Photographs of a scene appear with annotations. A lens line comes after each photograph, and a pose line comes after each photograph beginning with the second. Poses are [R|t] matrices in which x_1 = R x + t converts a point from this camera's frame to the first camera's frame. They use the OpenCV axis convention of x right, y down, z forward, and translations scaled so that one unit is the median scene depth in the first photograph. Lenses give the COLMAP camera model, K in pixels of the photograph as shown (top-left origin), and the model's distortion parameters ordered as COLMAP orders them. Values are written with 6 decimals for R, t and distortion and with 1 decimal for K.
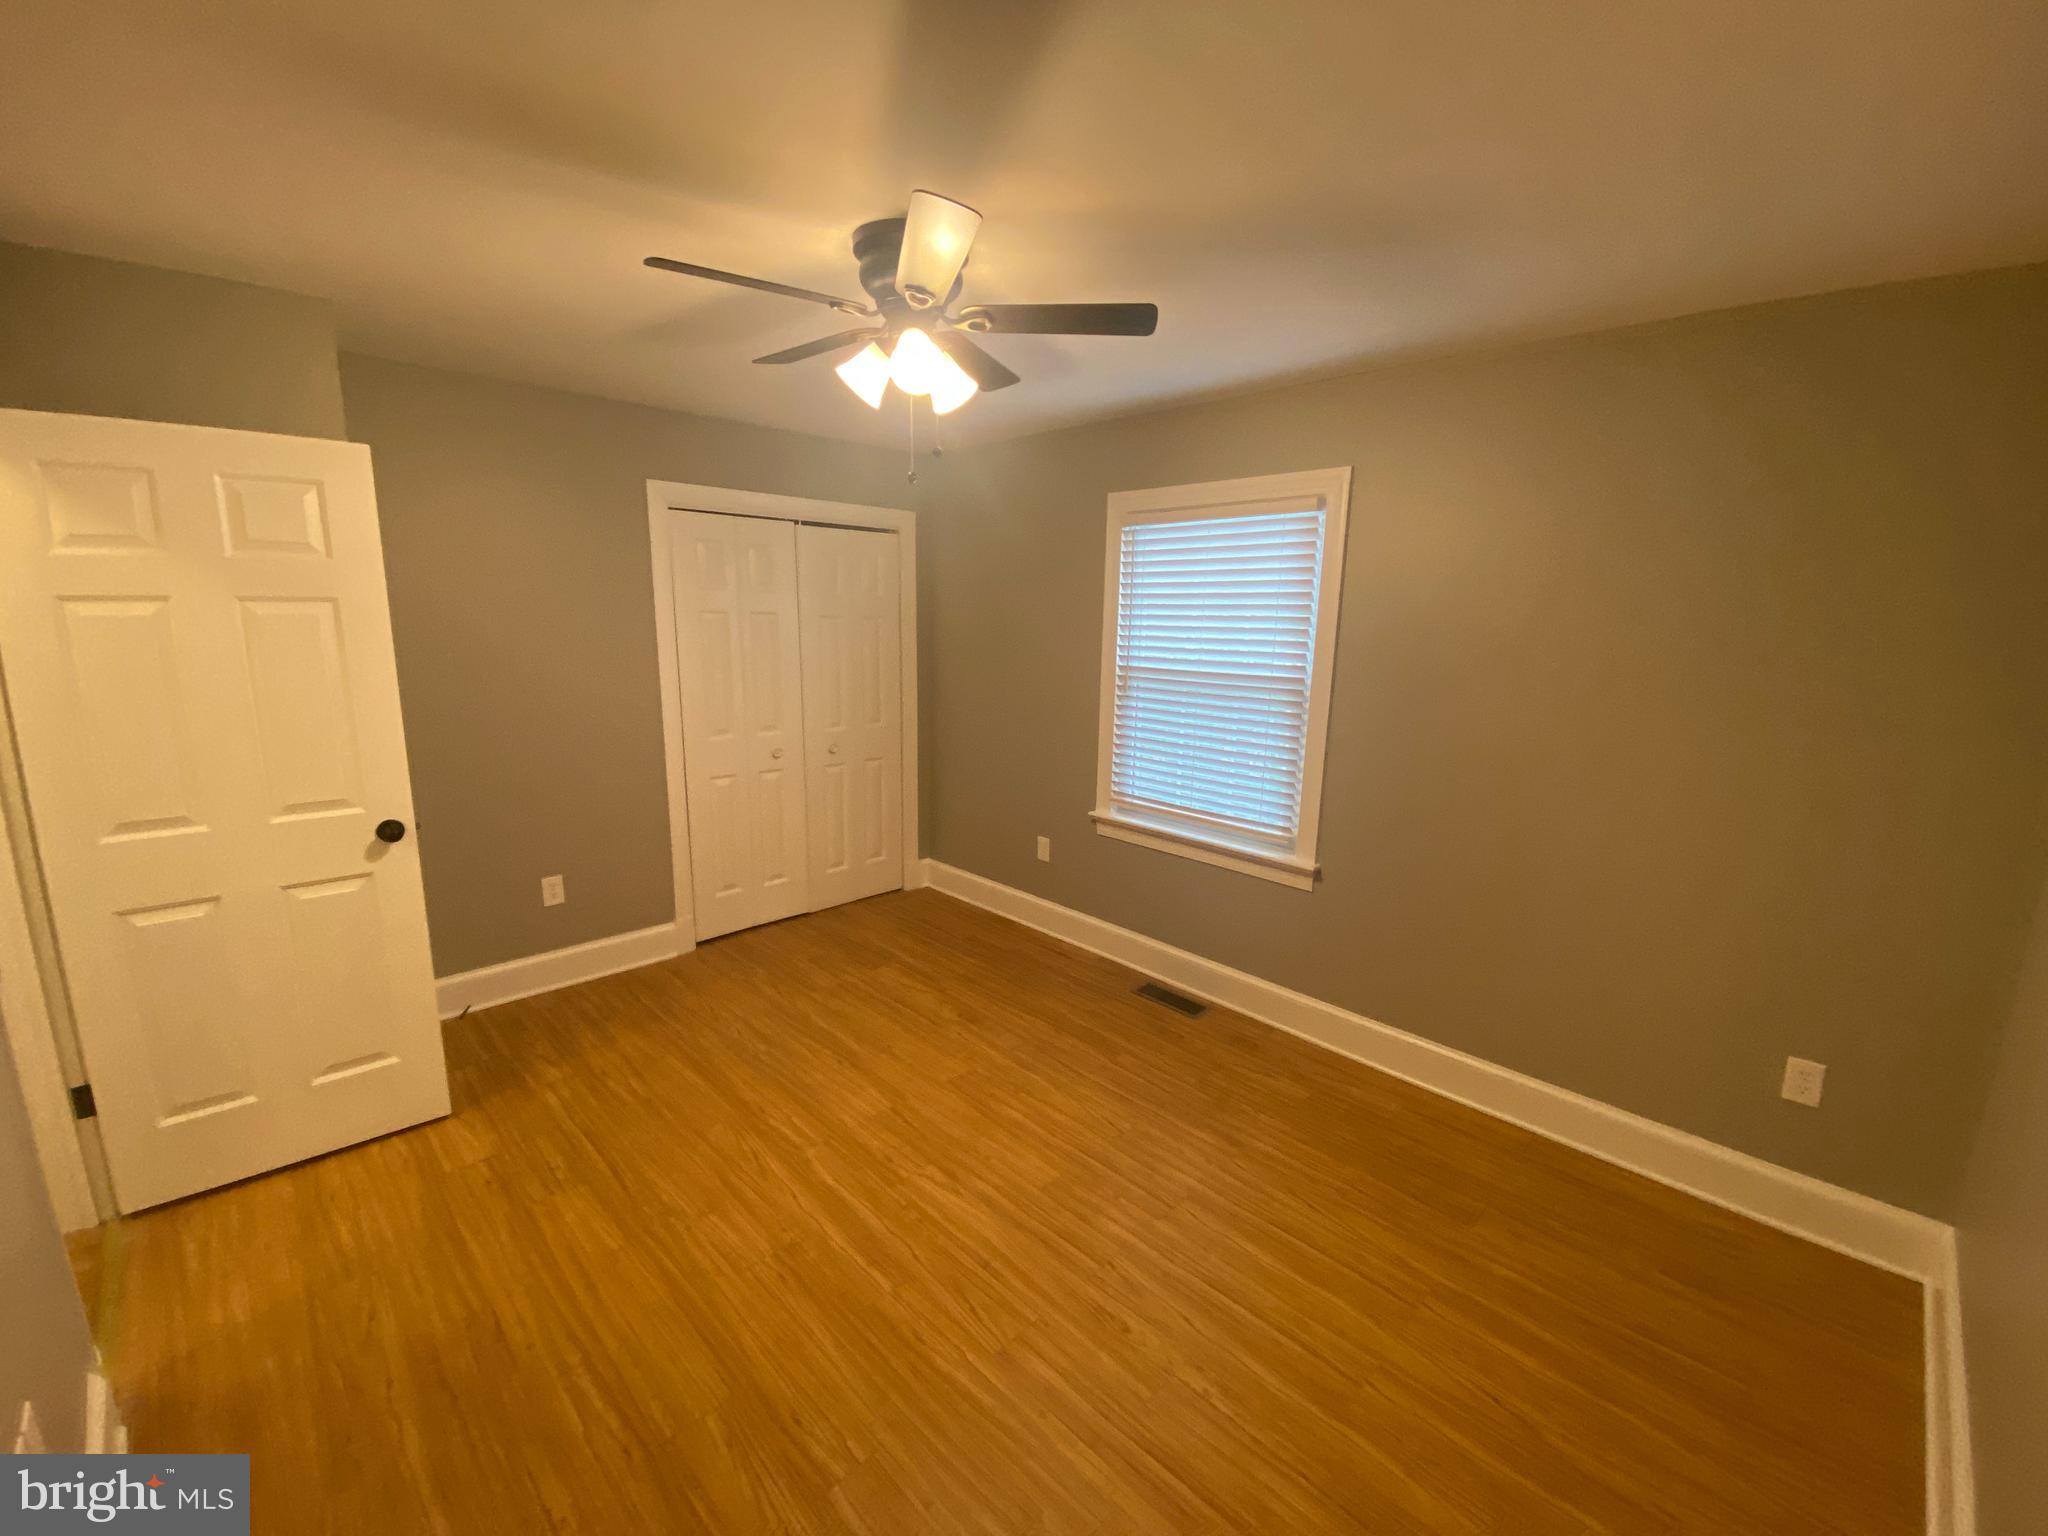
lens RADIAL K [[835.1, 0, 1027.3], [0, 835.1, 768.5], [0, 0, 1]] dist [0.036450, -0.028183]
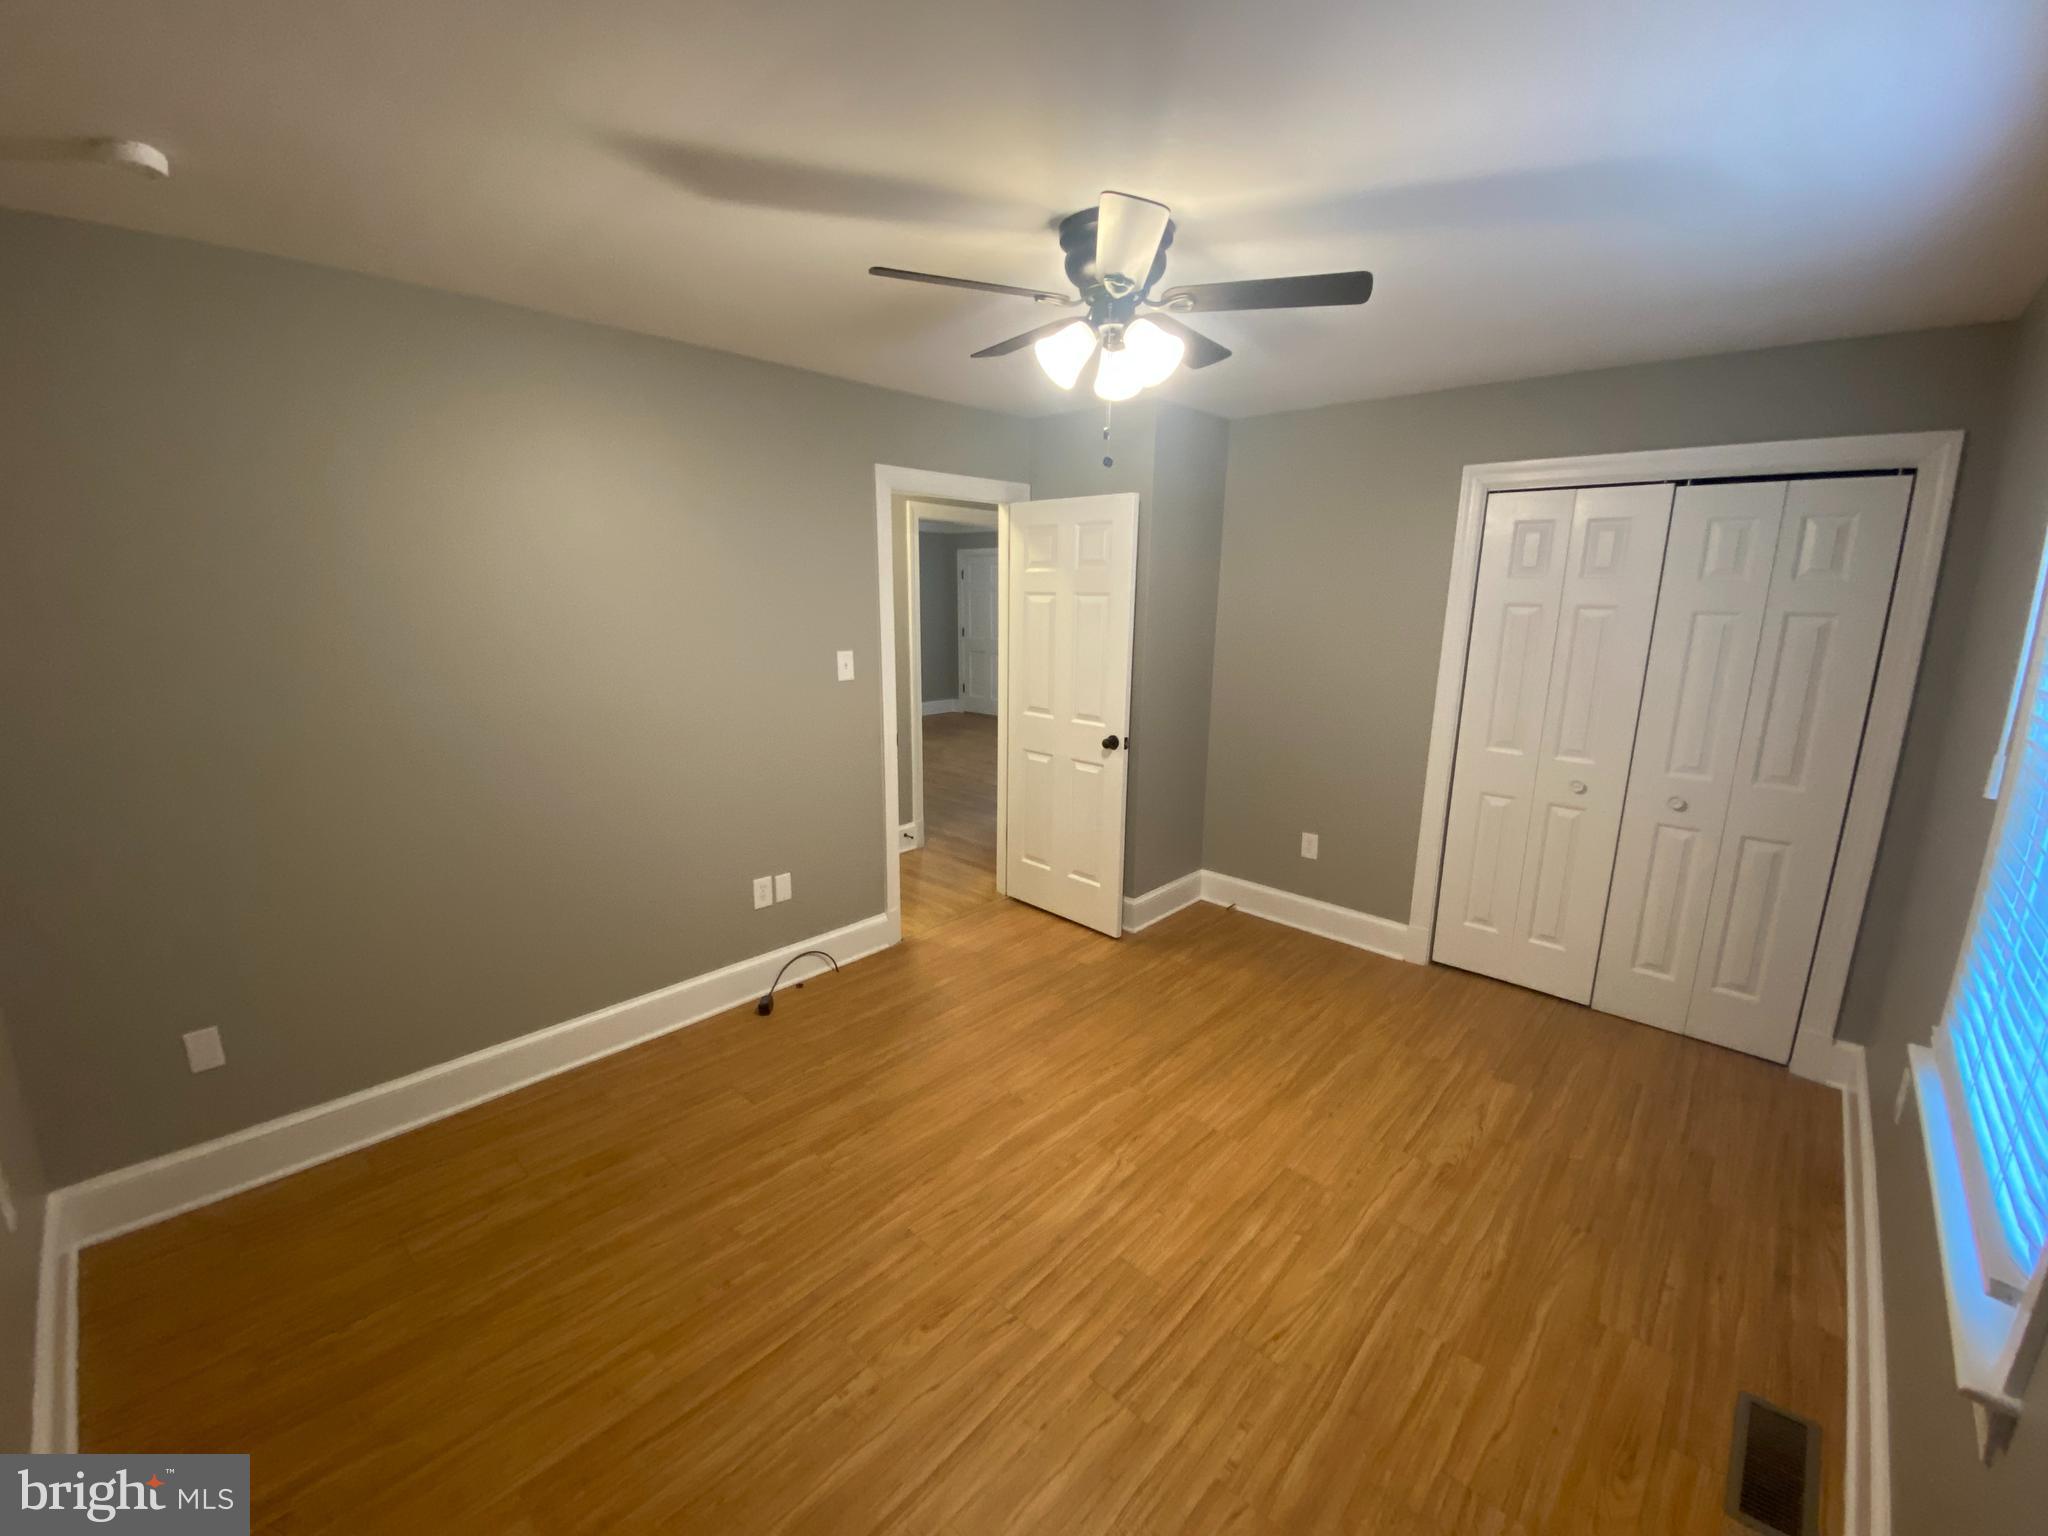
lens RADIAL K [[835.6, 0, 1024.4], [0, 835.6, 761.3], [0, 0, 1]] dist [0.037308, -0.024501]
pose [[0.038052, 0.184535, -0.982089, 0.770612], [-0.200514, 0.964222, 0.173408, -0.127520], [0.978952, 0.190324, 0.073692, 0.734464]]
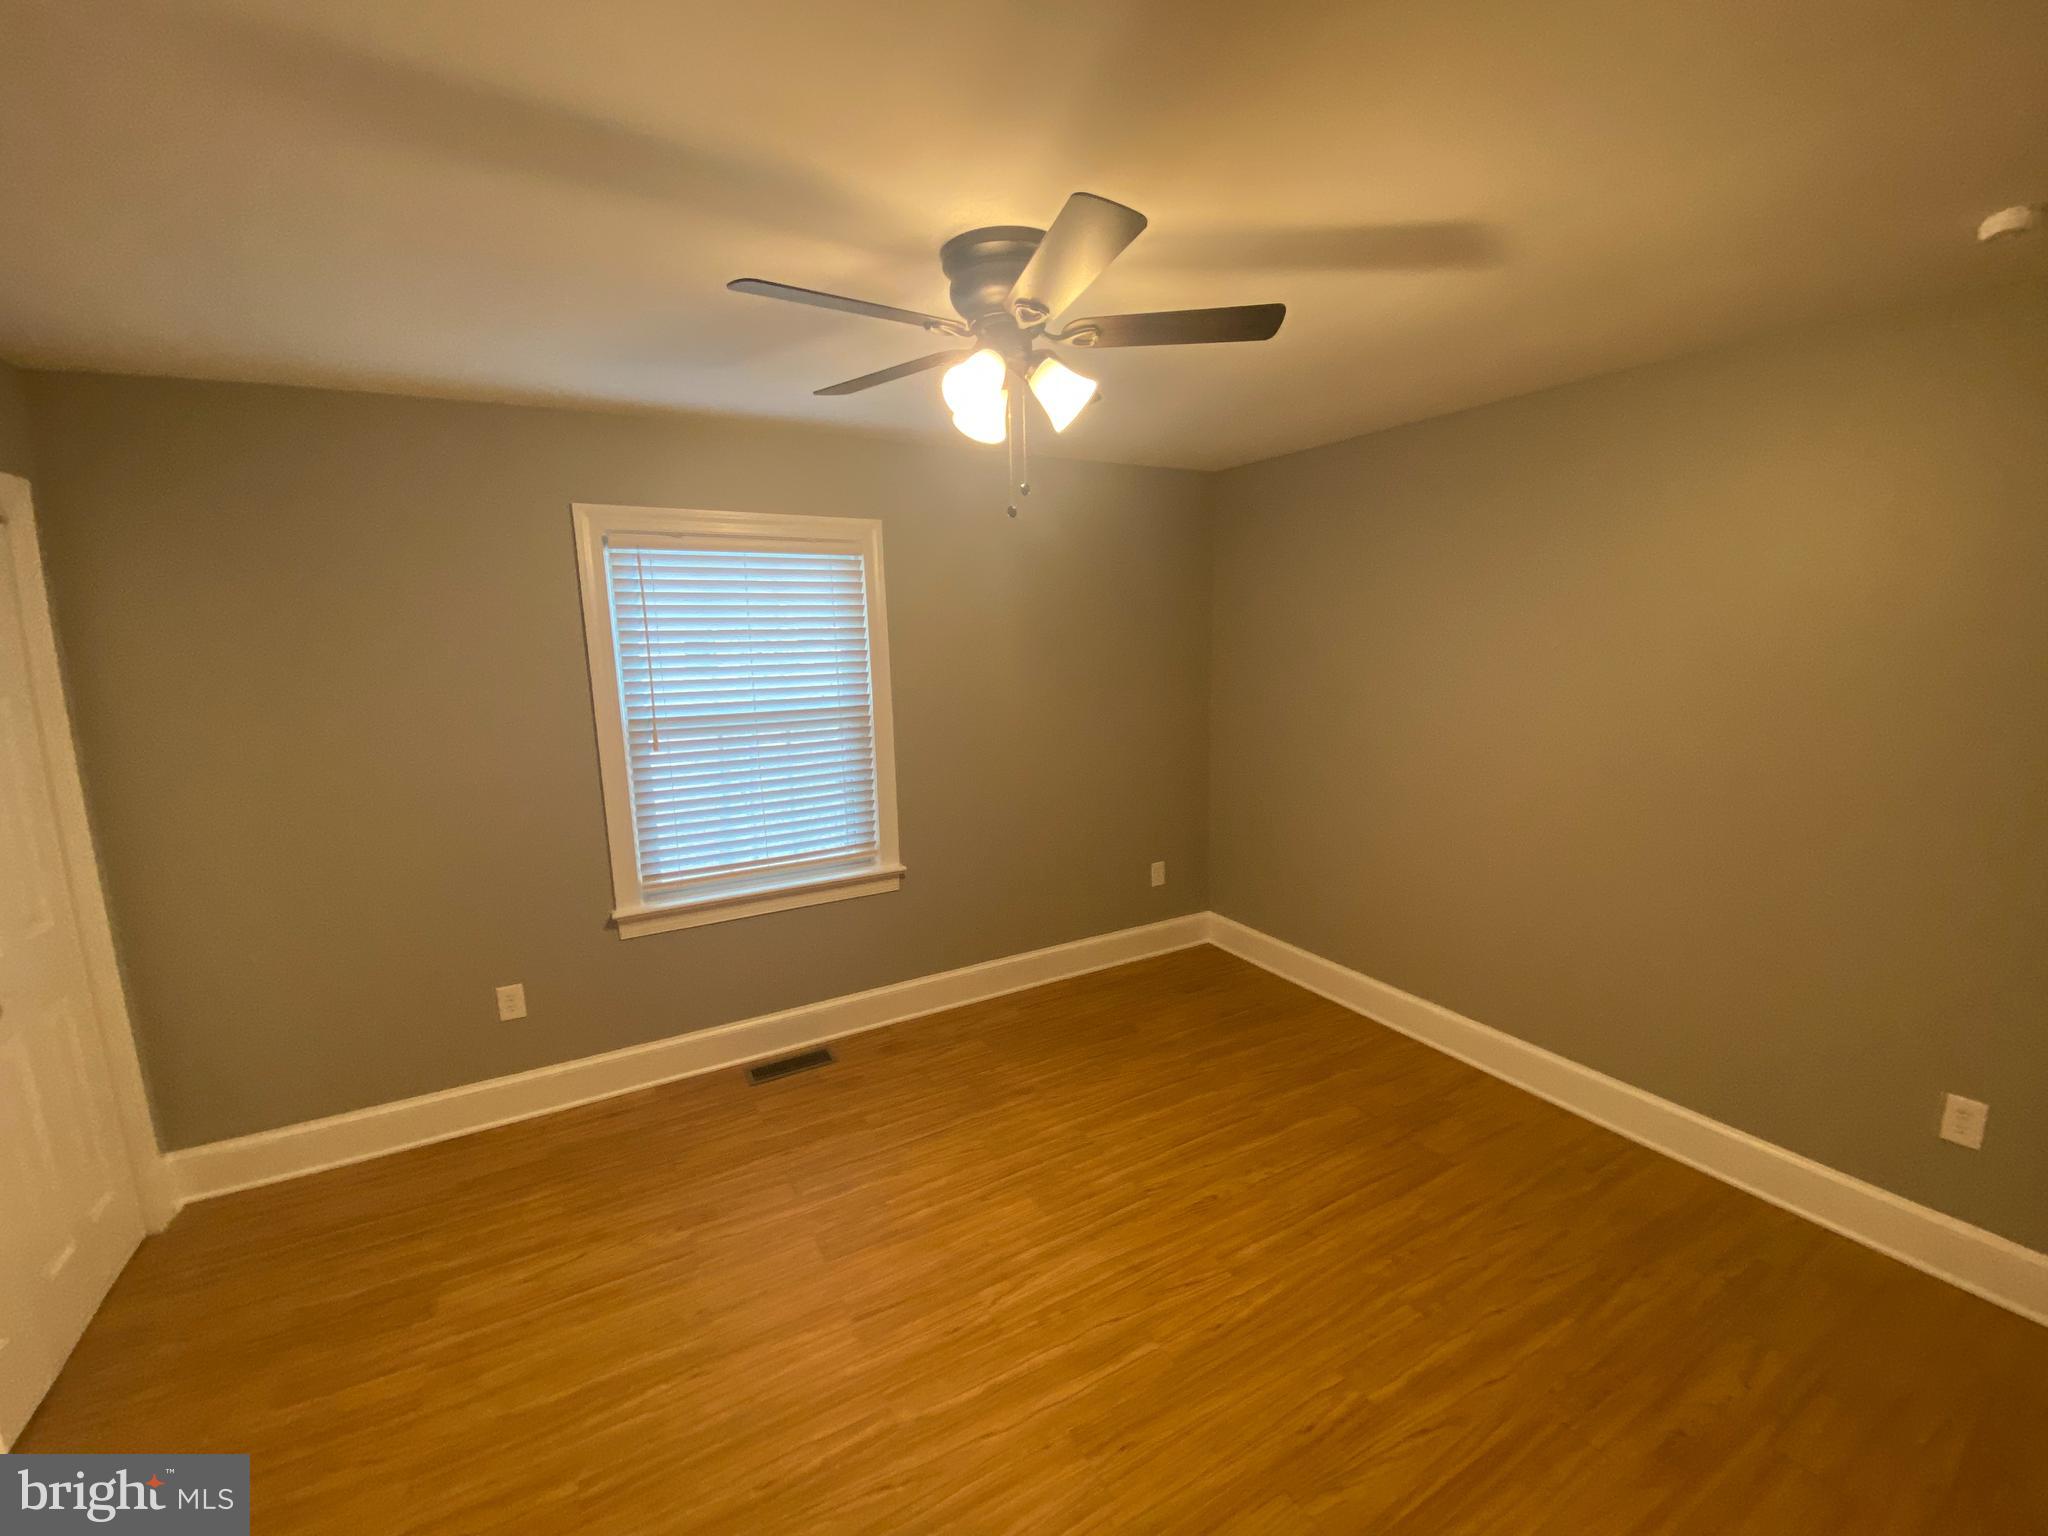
lens RADIAL K [[835.1, 0, 1027.3], [0, 835.1, 768.5], [0, 0, 1]] dist [0.036450, -0.028183]
pose [[0.265857, -0.184131, 0.946264, -0.849632], [0.208844, 0.969279, 0.129933, -0.159014], [-0.941119, 0.163078, 0.296144, 0.626571]]
